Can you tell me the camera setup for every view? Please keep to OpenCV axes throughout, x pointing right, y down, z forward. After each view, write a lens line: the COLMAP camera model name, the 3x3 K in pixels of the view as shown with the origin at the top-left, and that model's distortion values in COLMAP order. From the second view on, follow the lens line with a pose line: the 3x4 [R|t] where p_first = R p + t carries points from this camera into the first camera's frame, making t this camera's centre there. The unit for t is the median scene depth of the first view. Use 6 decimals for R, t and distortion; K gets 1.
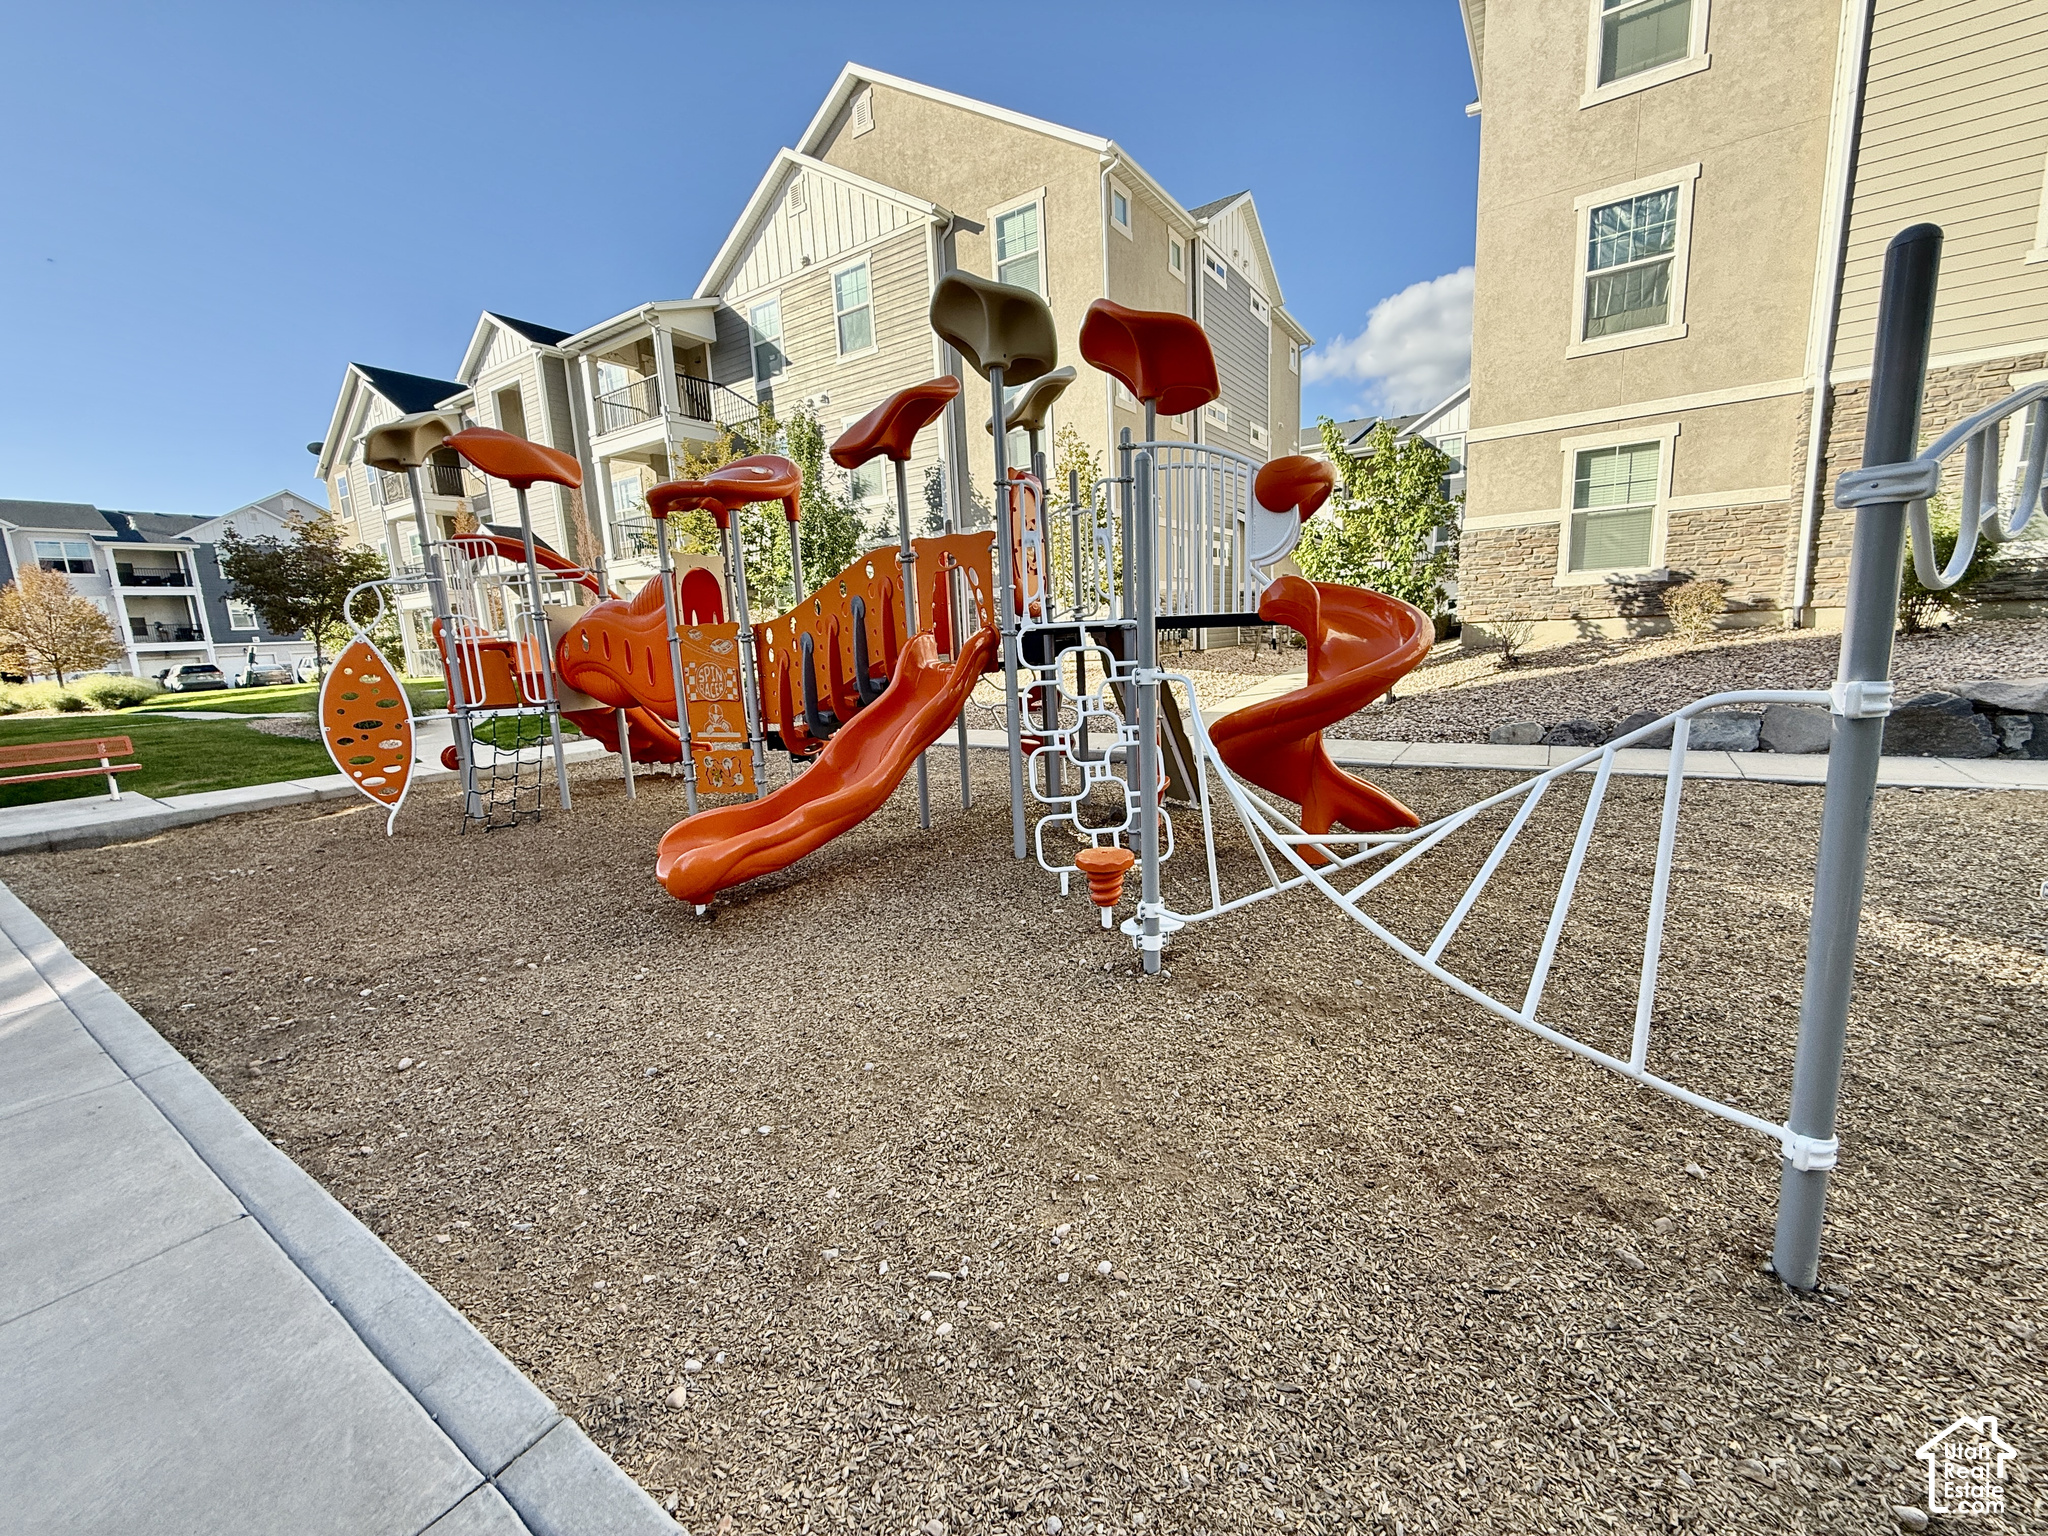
lens RADIAL K [[816.4, 0, 1020.2], [0, 816.4, 769.7], [0, 0, 1]] dist [-0.000473, 0.000213]
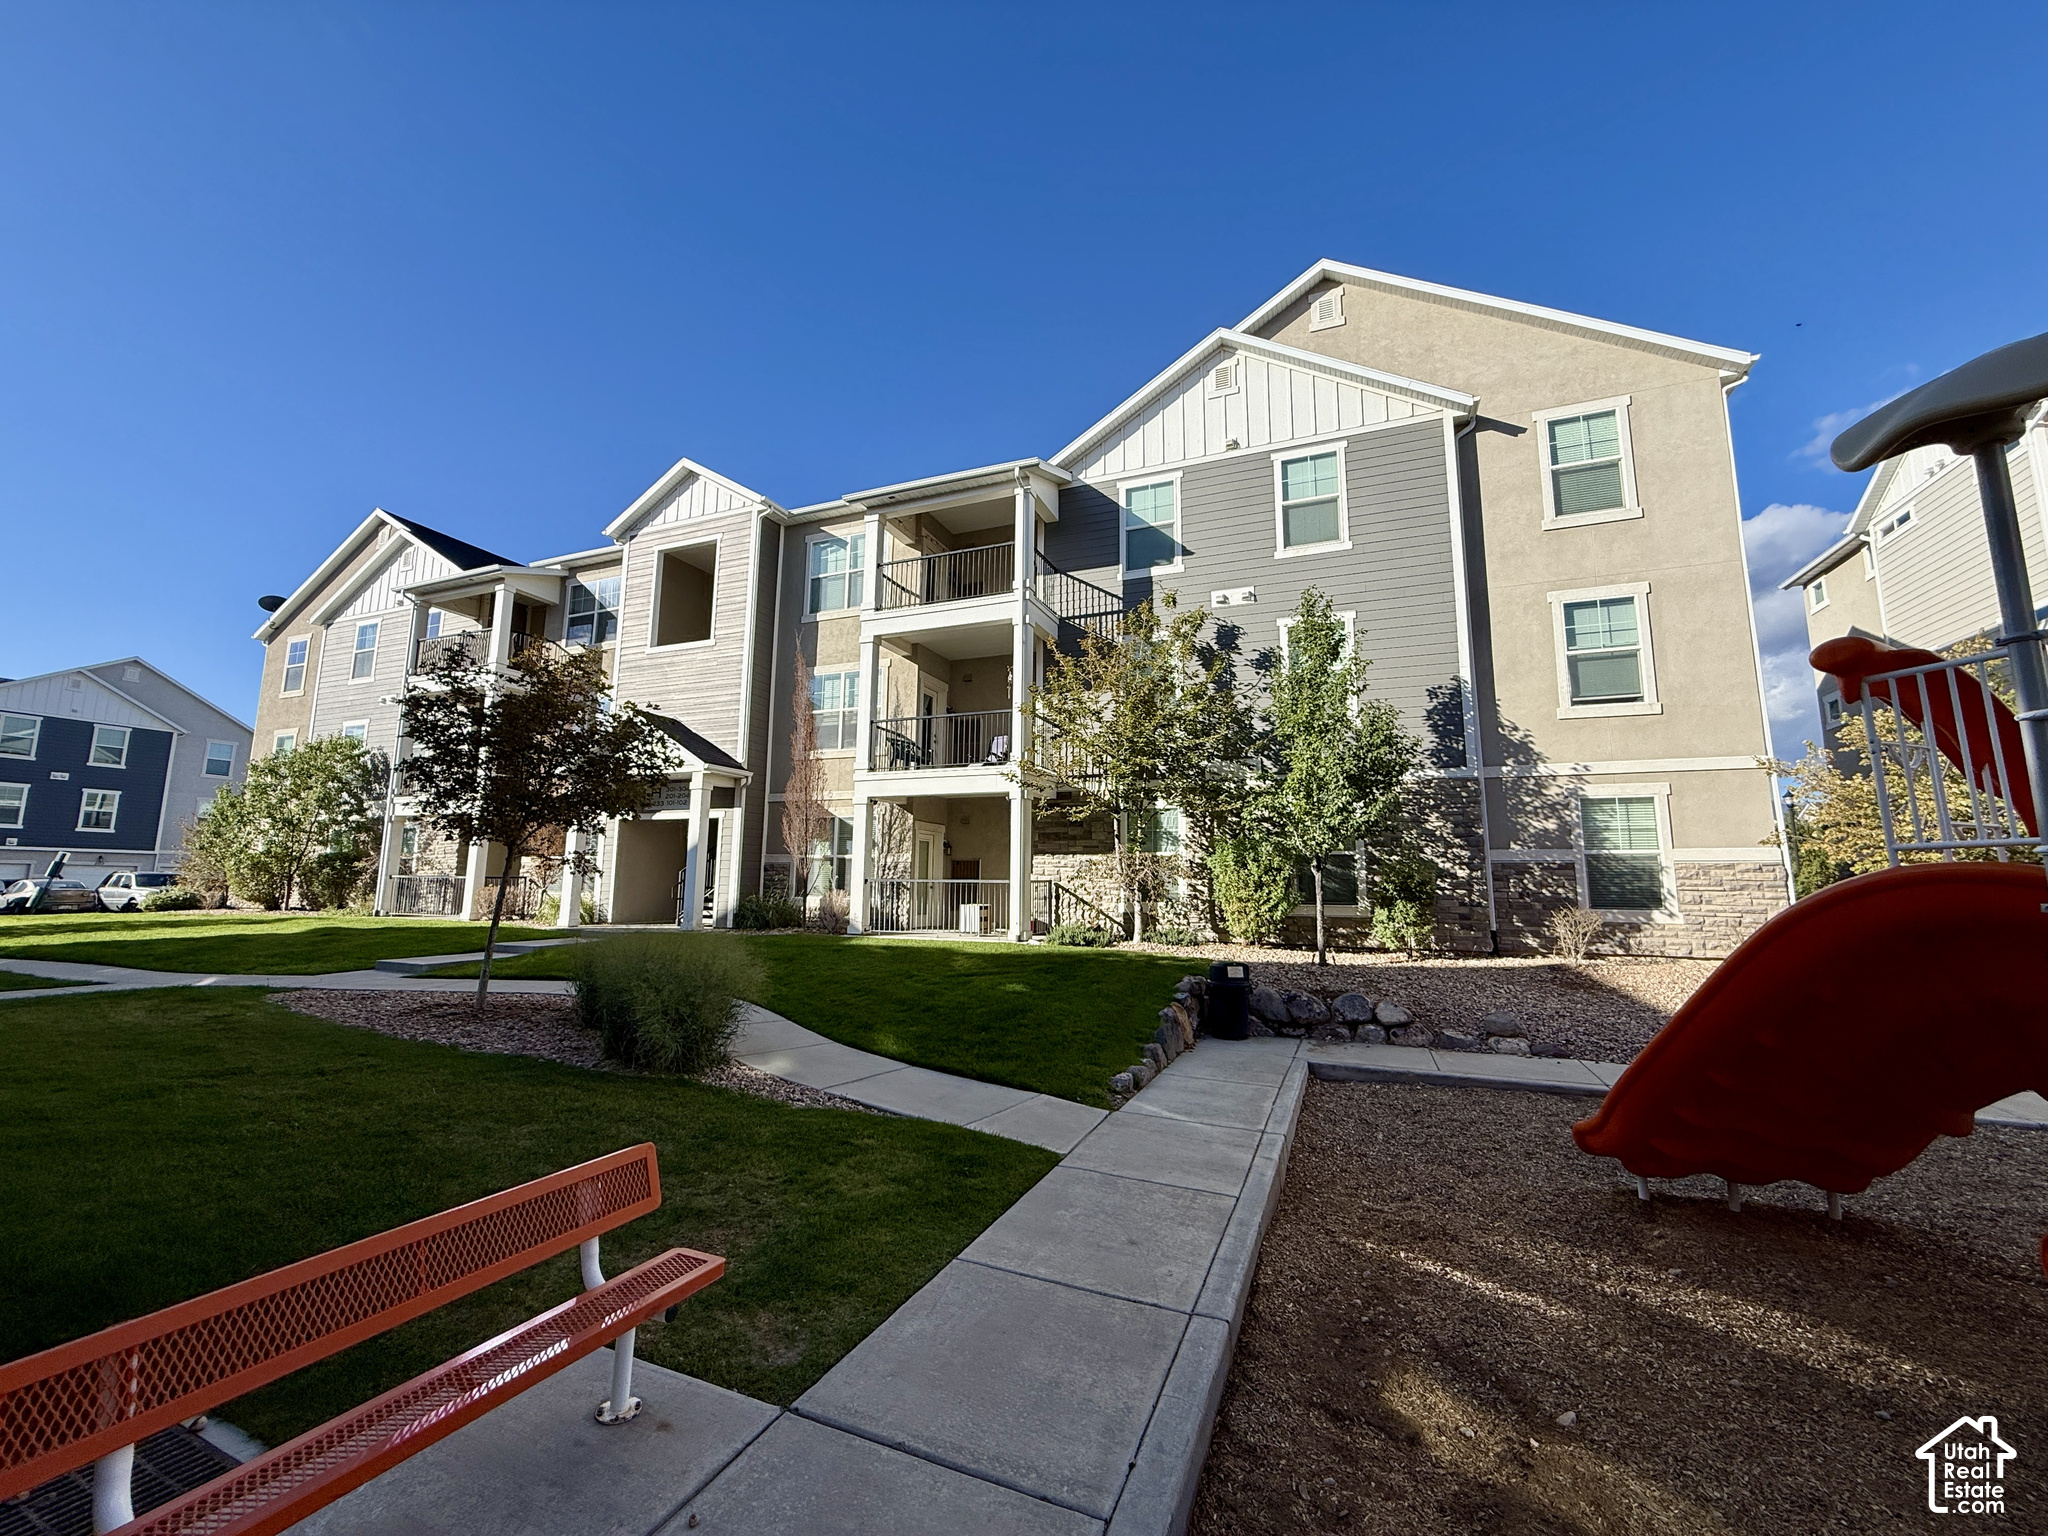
lens RADIAL K [[816.4, 0, 1020.2], [0, 816.4, 769.7], [0, 0, 1]] dist [-0.000473, 0.000213]
pose [[0.977854, 0.088711, 0.189559, -0.810079], [-0.024704, 0.948317, -0.316363, -0.062759], [-0.207826, 0.304674, 0.929506, 0.513027]]
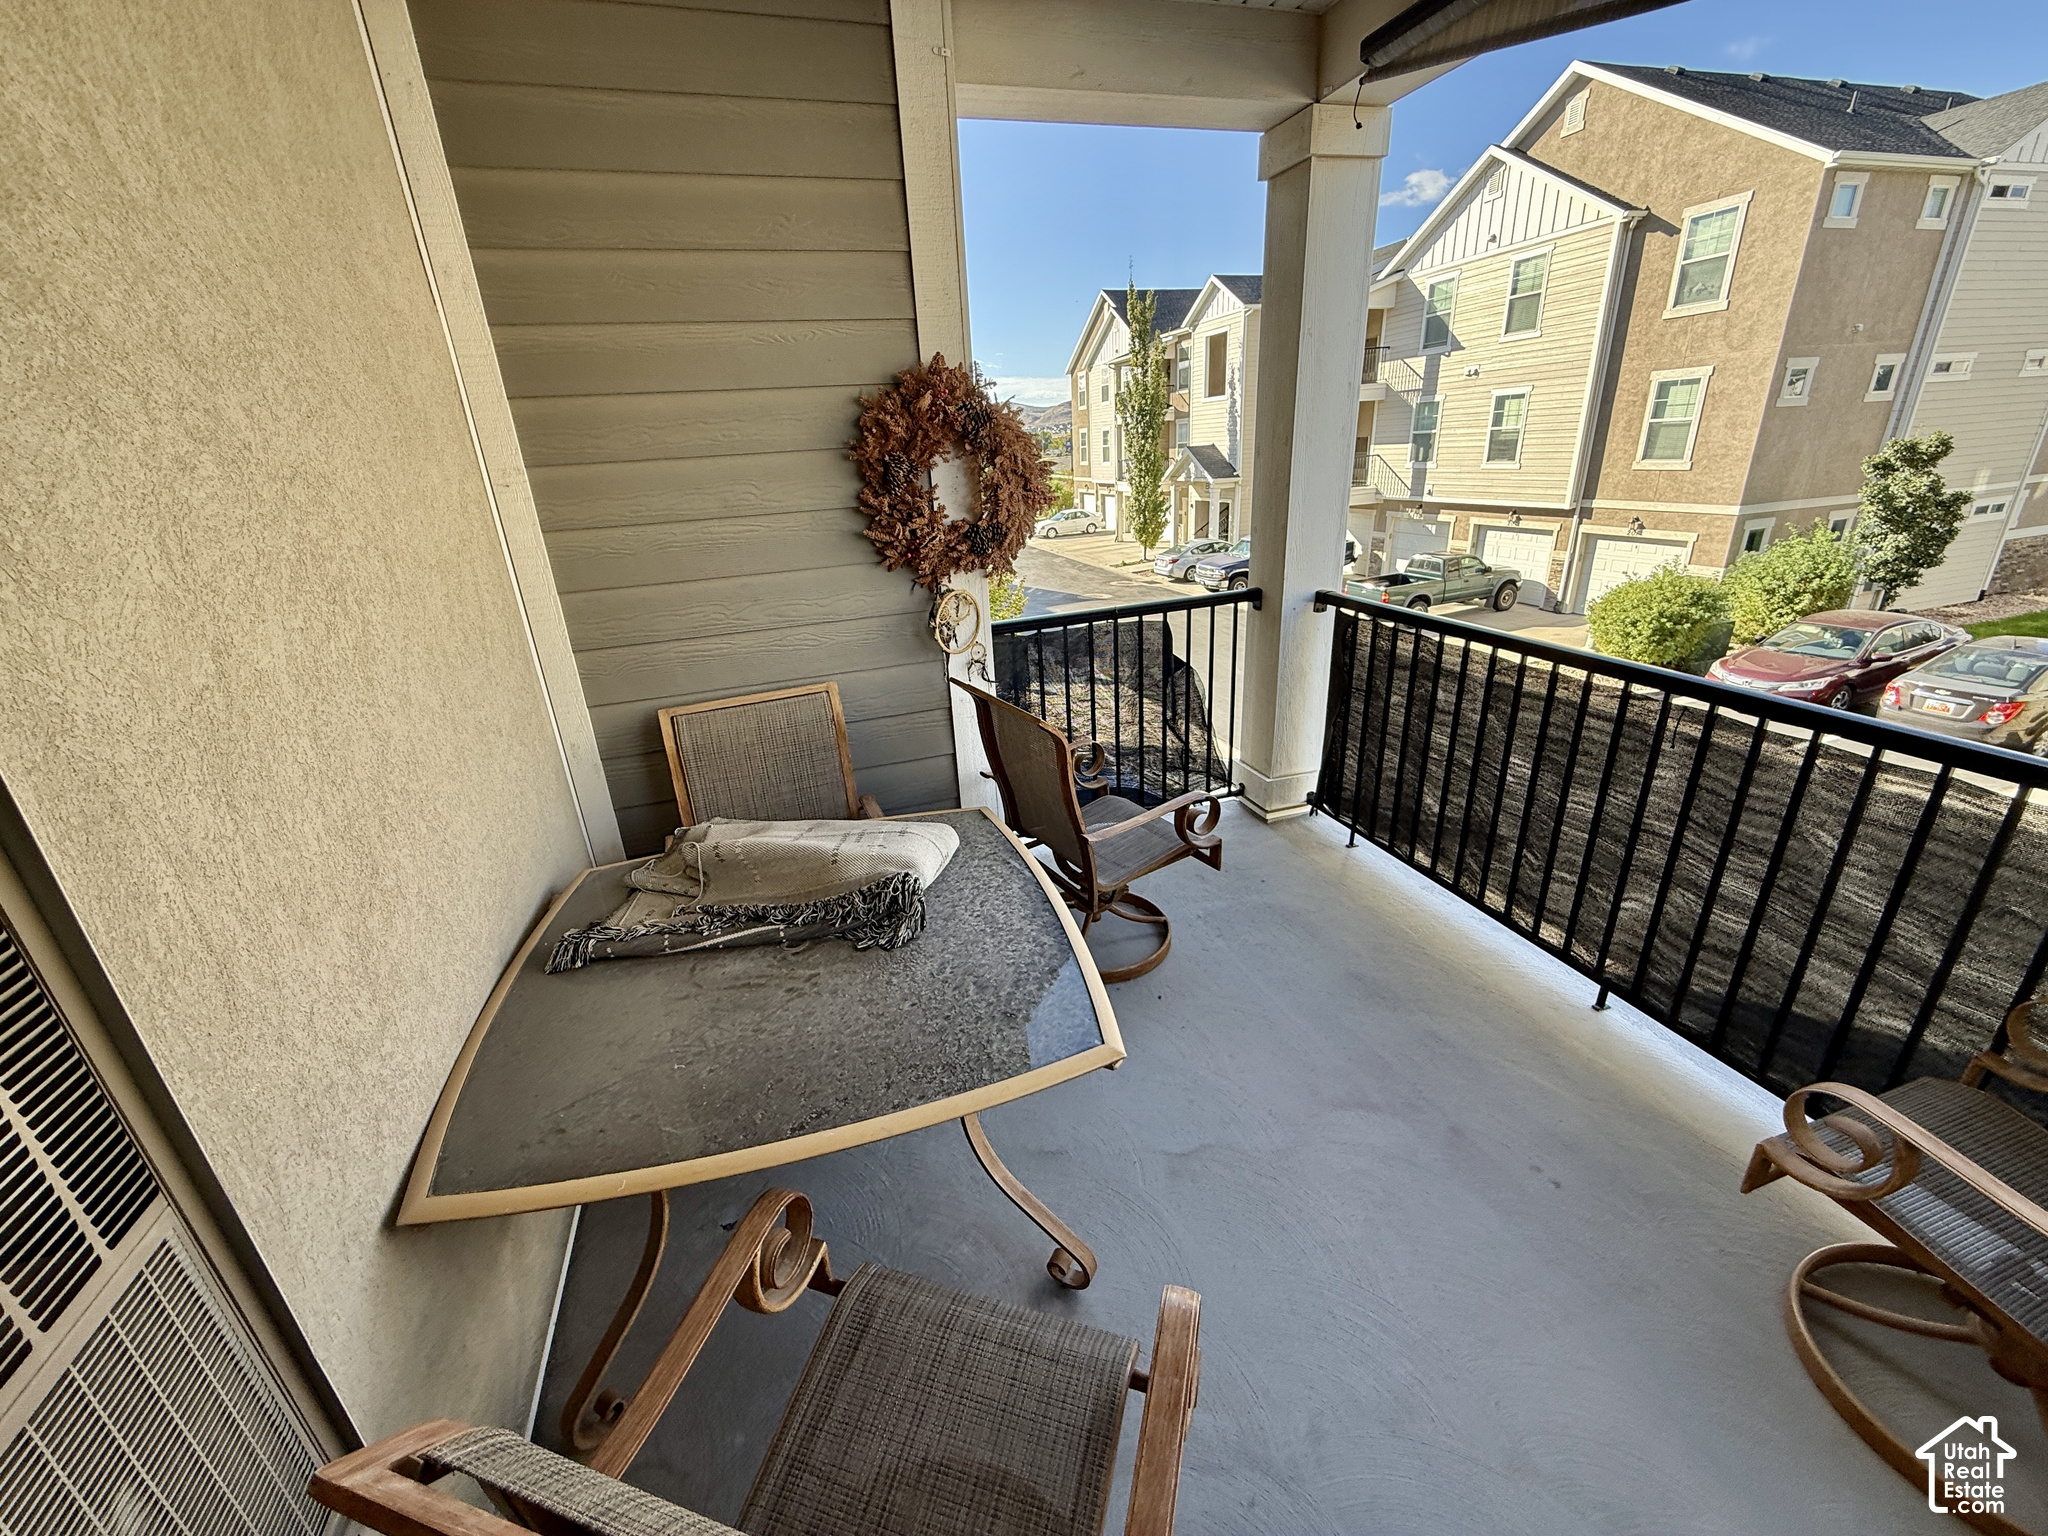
lens RADIAL K [[816.4, 0, 1020.2], [0, 816.4, 769.7], [0, 0, 1]] dist [-0.000473, 0.000213]
pose [[0.783513, 0.232690, -0.576163, 0.077017], [-0.083301, 0.958201, 0.273700, -0.232332], [0.615767, -0.166453, 0.770146, -0.589282]]
